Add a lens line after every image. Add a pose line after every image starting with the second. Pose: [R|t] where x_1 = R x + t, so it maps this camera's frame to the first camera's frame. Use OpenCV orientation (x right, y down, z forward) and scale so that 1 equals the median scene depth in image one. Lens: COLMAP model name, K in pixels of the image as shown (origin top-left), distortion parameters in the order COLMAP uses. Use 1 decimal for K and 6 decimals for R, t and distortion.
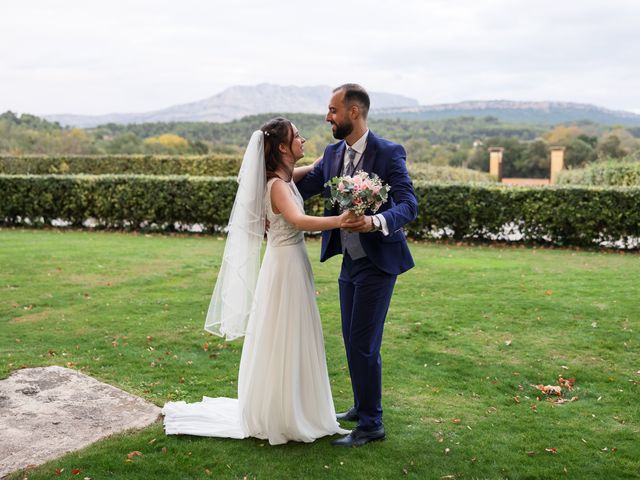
lens RADIAL K [[816.3, 0, 320.0], [0, 816.3, 240.0], [0, 0, 1]] dist [-0.004515, 0.012931]
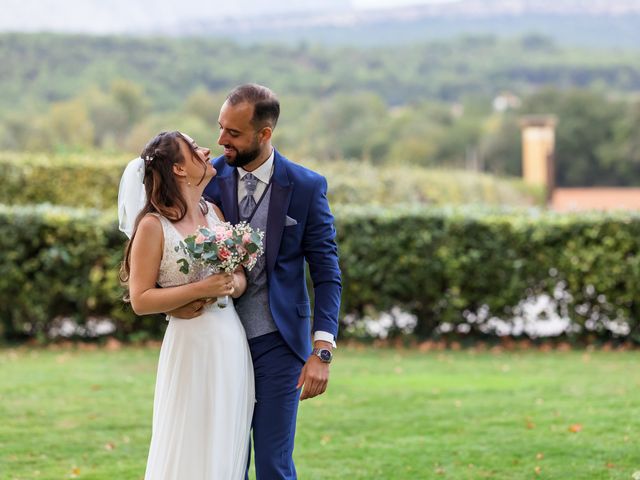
lens RADIAL K [[1573.1, 0, 320.0], [0, 1573.1, 240.0], [0, 0, 1]] dist [-0.063086, -0.251133]
pose [[0.990914, -0.023405, 0.132446, 0.002000], [0.030748, 0.998085, -0.053672, -0.008937], [-0.130936, 0.057257, 0.989736, 0.162064]]
